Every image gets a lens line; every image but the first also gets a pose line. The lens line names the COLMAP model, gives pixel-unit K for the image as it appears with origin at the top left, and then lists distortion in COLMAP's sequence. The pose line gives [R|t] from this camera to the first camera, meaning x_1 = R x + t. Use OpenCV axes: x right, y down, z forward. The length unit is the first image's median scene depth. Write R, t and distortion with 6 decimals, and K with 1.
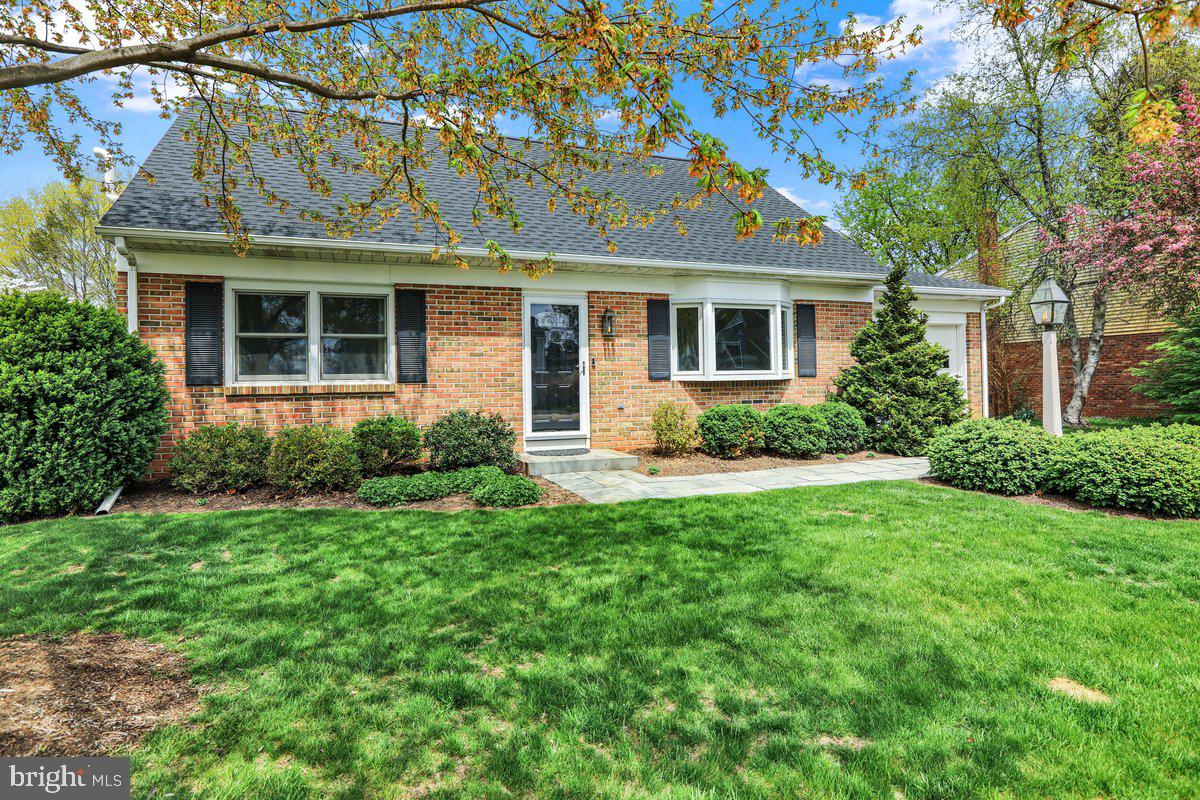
lens RADIAL K [[629.9, 0, 586.7], [0, 629.9, 391.9], [0, 0, 1]] dist [0.001166, 0.000206]
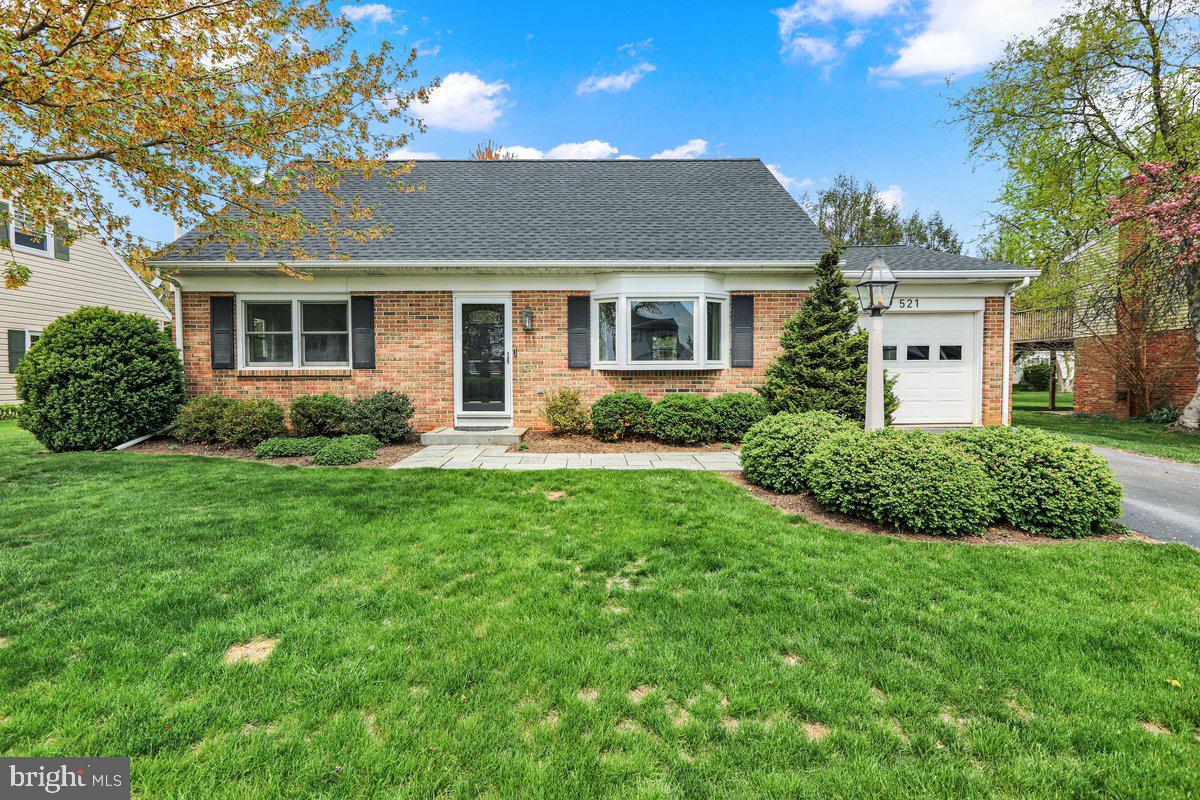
lens RADIAL K [[546.5, 0, 599.1], [0, 546.5, 404.6], [0, 0, 1]] dist [-0.001182, 0.000073]
pose [[0.936496, 0.031484, -0.349263, 0.534195], [-0.016408, 0.998805, 0.046040, -0.000508], [0.350295, -0.037385, 0.935893, 0.113970]]
